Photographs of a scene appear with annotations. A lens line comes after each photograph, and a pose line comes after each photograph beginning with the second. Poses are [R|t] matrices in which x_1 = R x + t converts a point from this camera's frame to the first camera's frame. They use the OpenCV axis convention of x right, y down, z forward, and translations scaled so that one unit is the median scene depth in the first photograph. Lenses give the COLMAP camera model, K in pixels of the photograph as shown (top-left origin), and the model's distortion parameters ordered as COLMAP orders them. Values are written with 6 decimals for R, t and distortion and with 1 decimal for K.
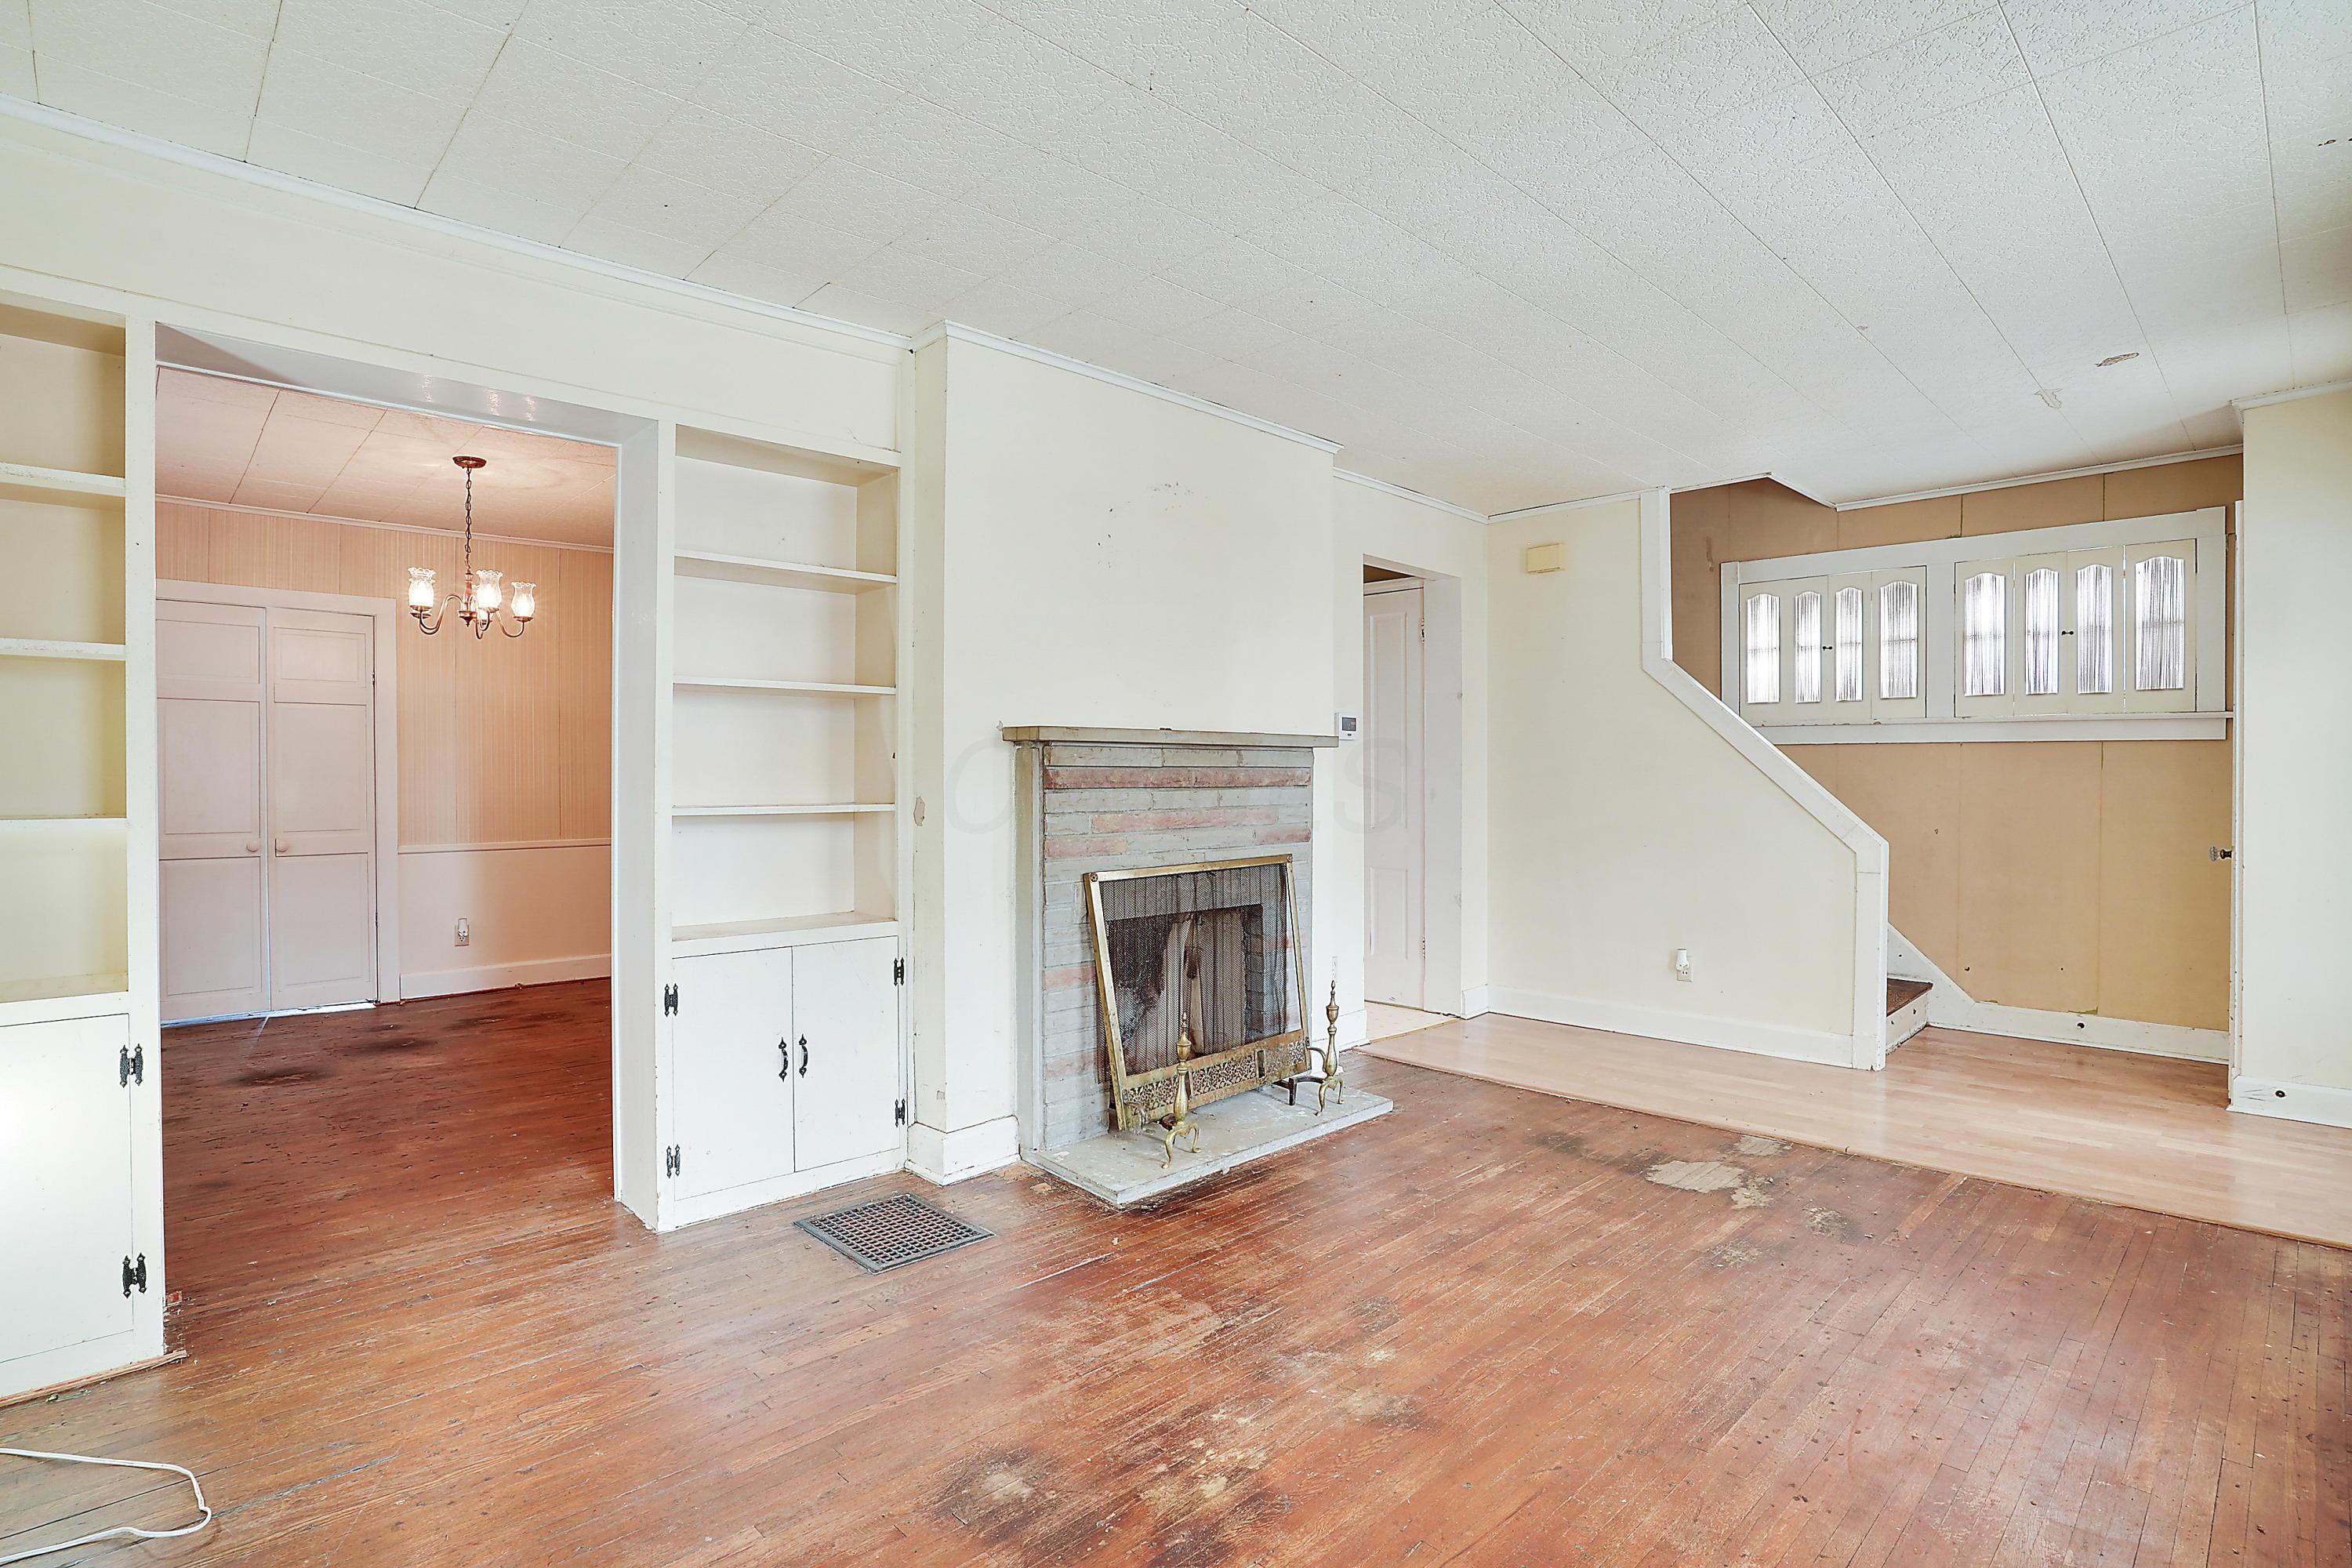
lens RADIAL K [[1168.9, 0, 1183.7], [0, 1168.9, 778.2], [0, 0, 1]] dist [-0.076955, 0.035305]
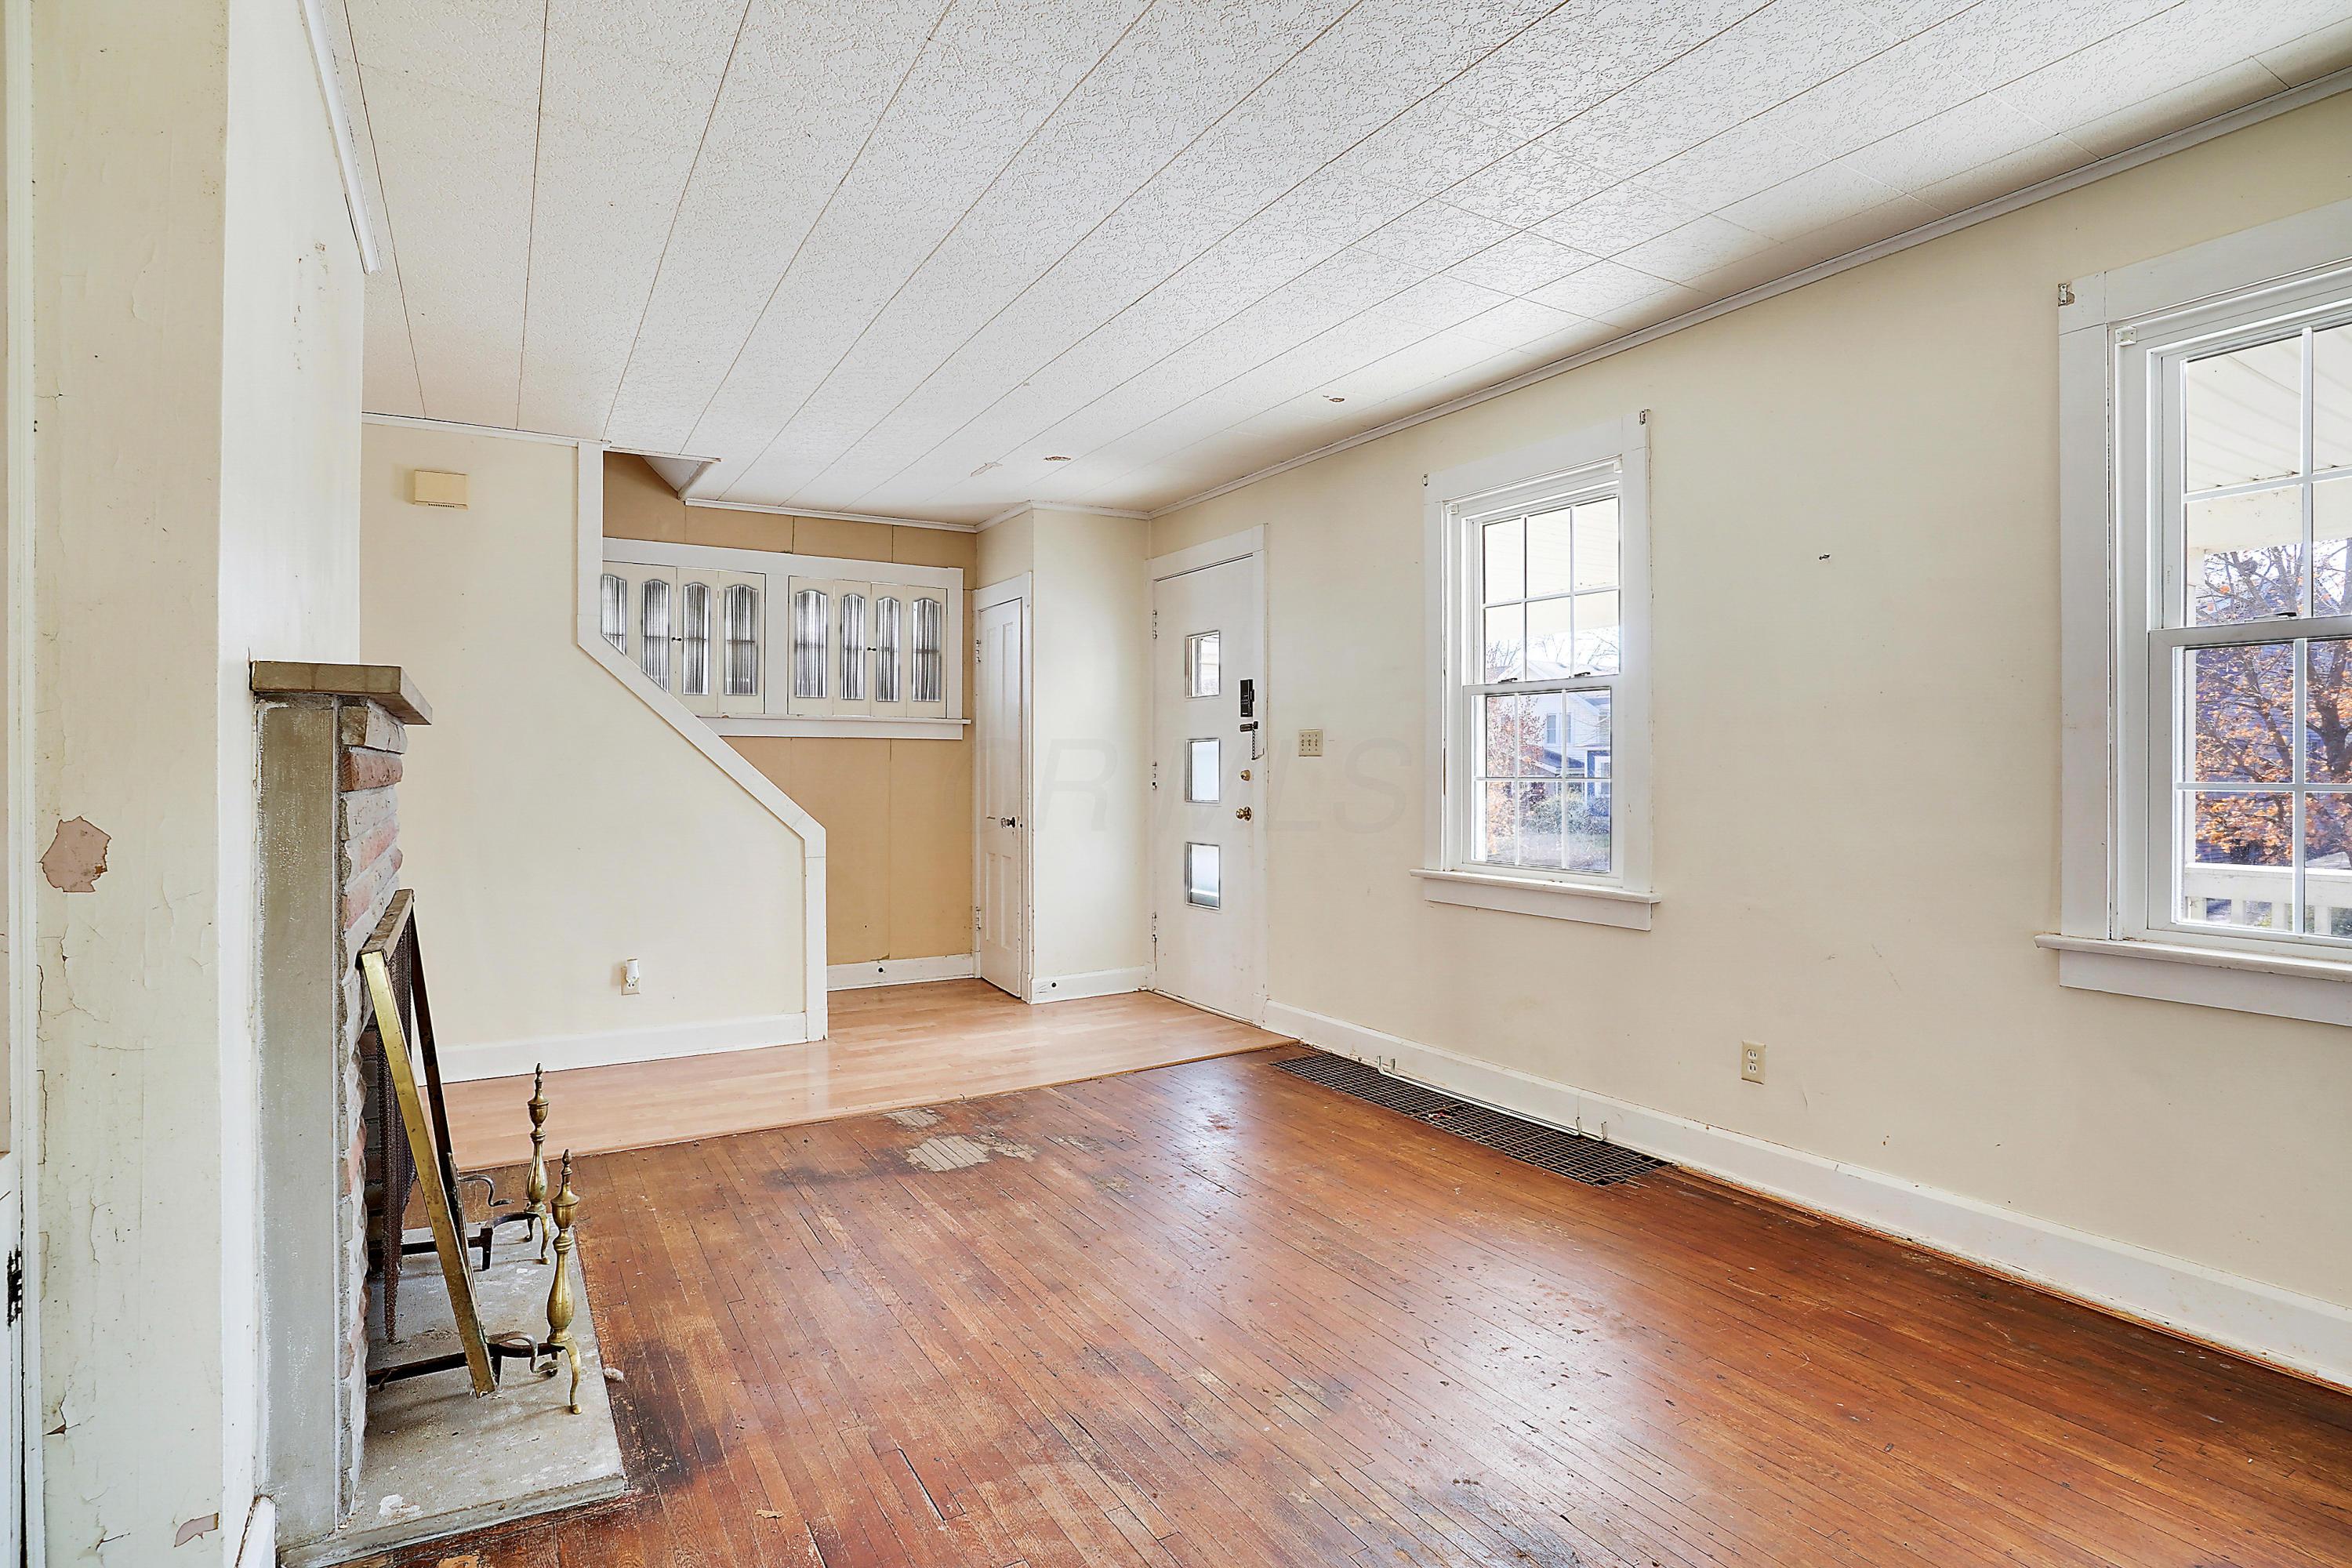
lens RADIAL K [[1168.9, 0, 1183.7], [0, 1168.9, 778.2], [0, 0, 1]] dist [-0.076955, 0.035305]
pose [[0.226264, -0.009311, 0.974021, -0.474089], [0.004251, 0.999954, 0.008571, 0.000206], [-0.974057, 0.002201, 0.226294, 0.509069]]
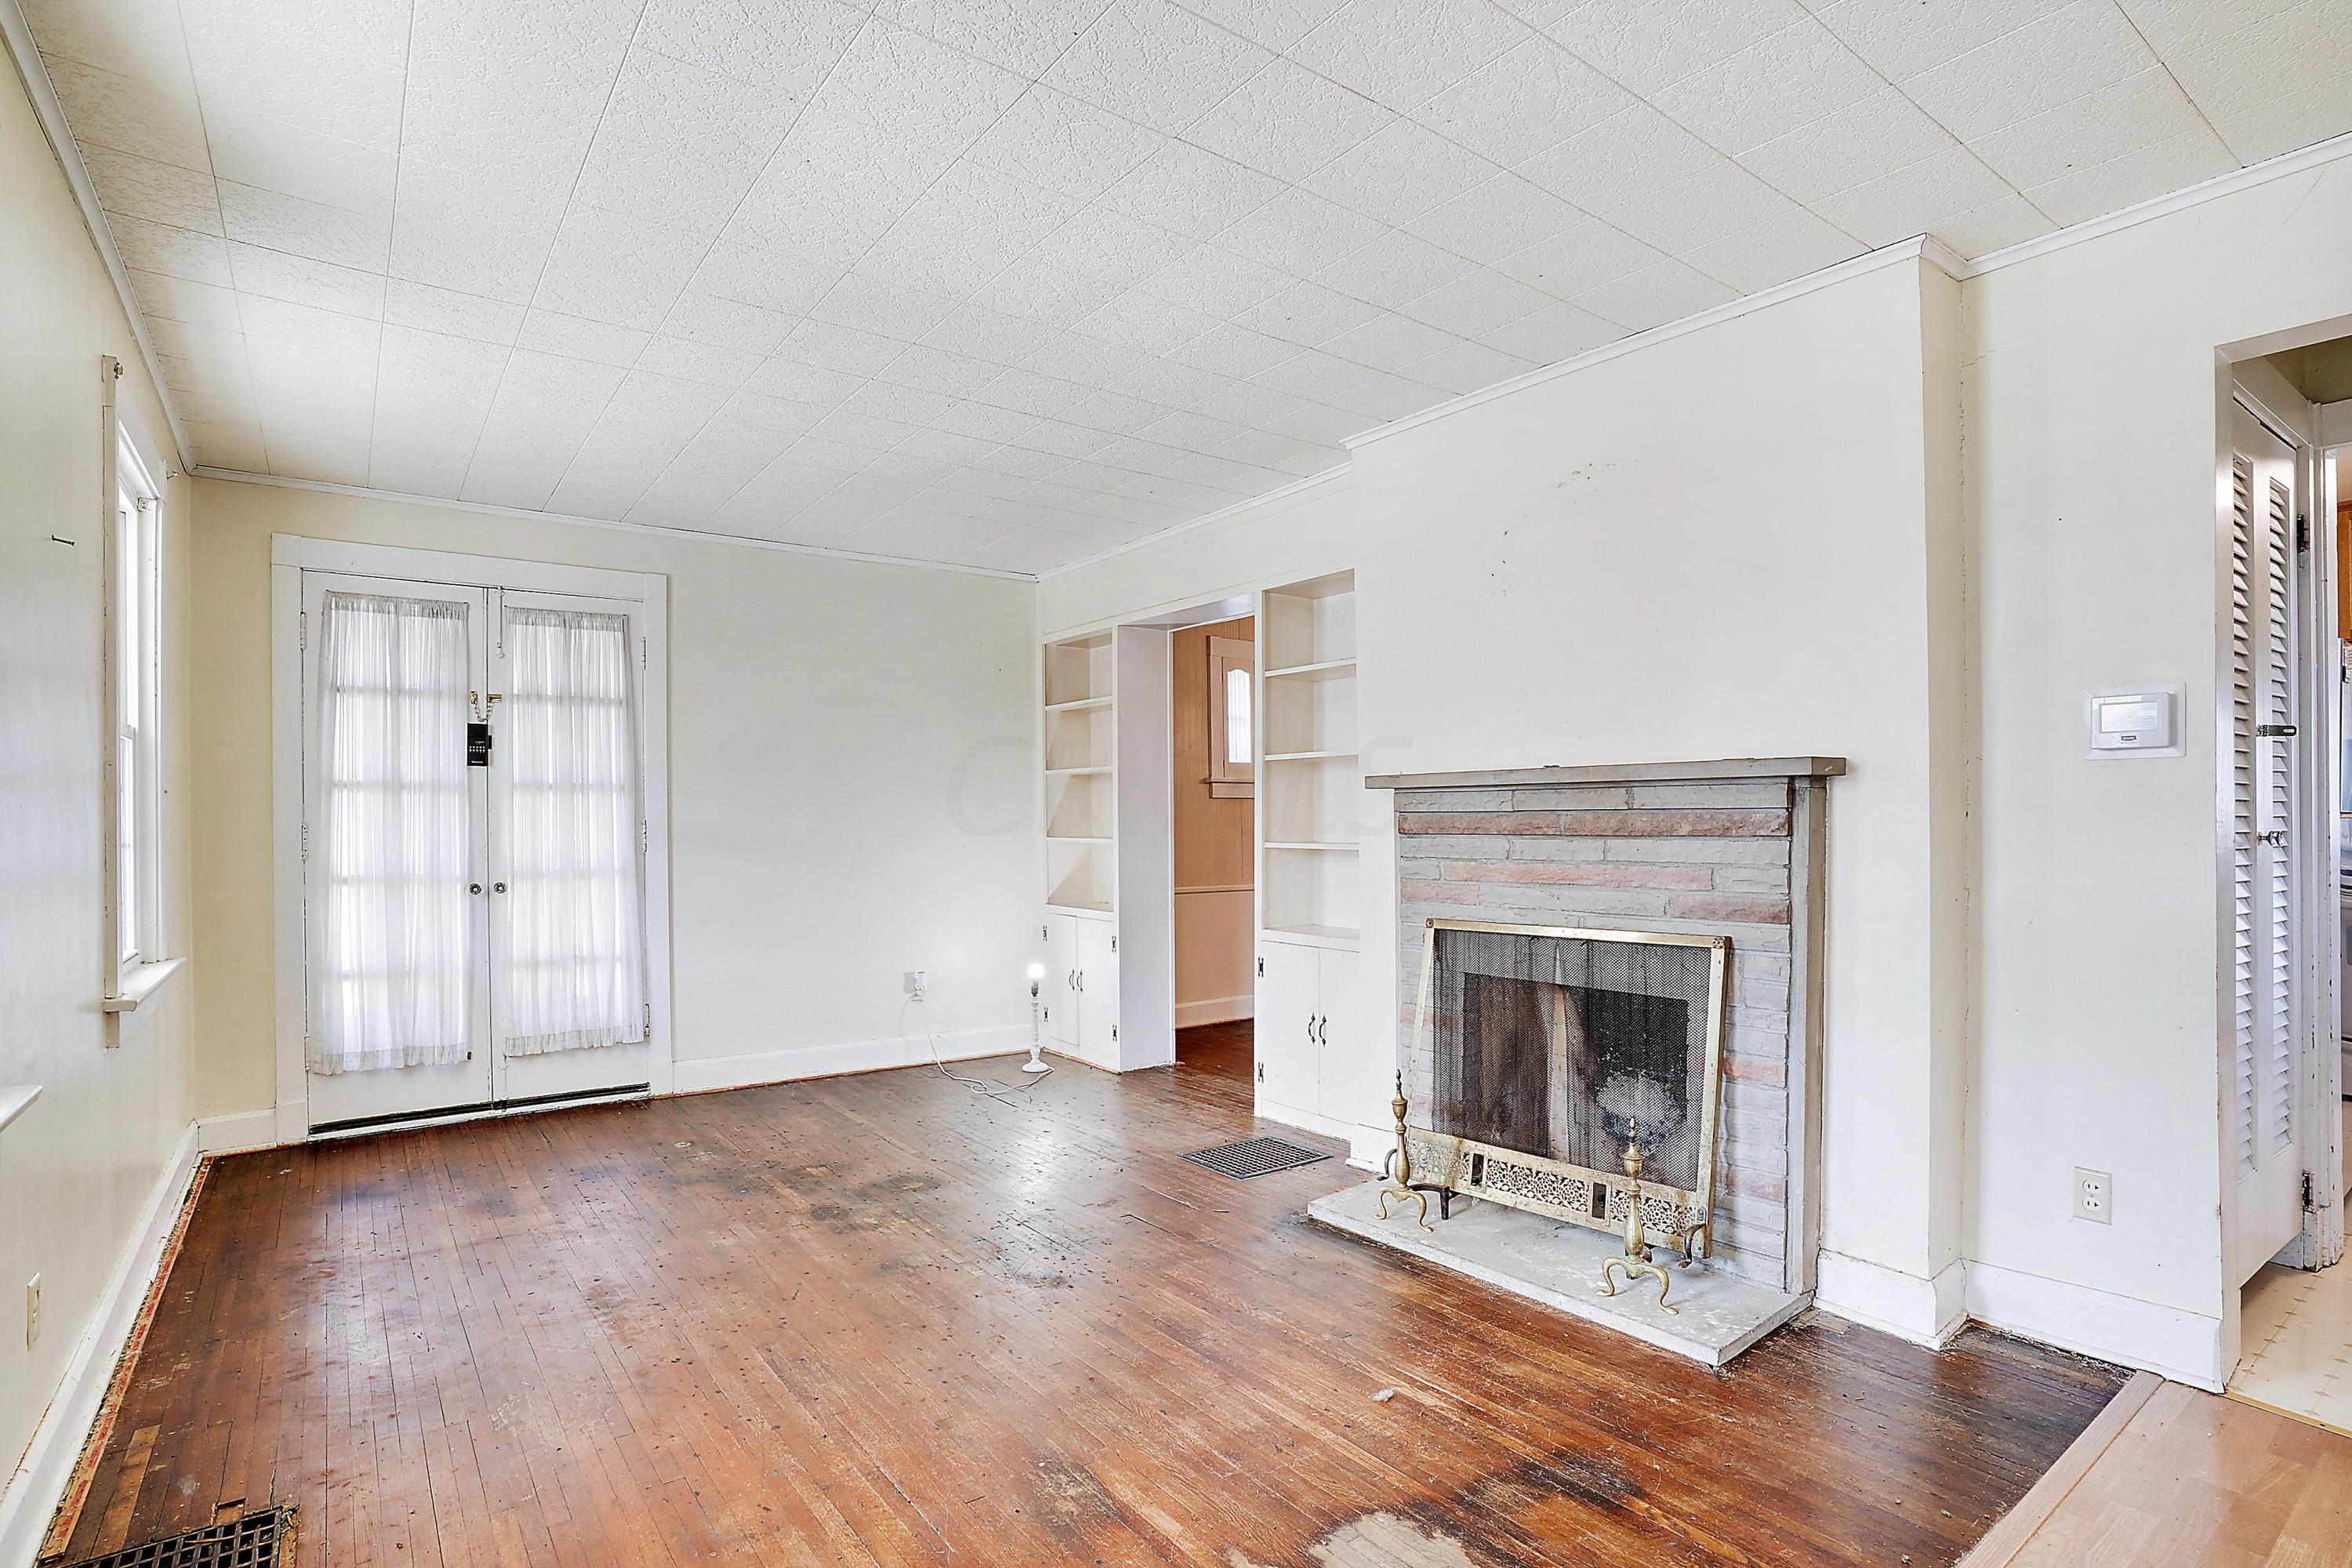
lens RADIAL K [[1161.1, 0, 1167.7], [0, 1161.1, 822.7], [0, 0, 1]] dist [-0.076882, 0.034620]
pose [[-0.137608, 0.003223, -0.990481, 0.899419], [0.002555, 0.999993, 0.002899, -0.004397], [0.990483, -0.002132, -0.137616, 0.881385]]
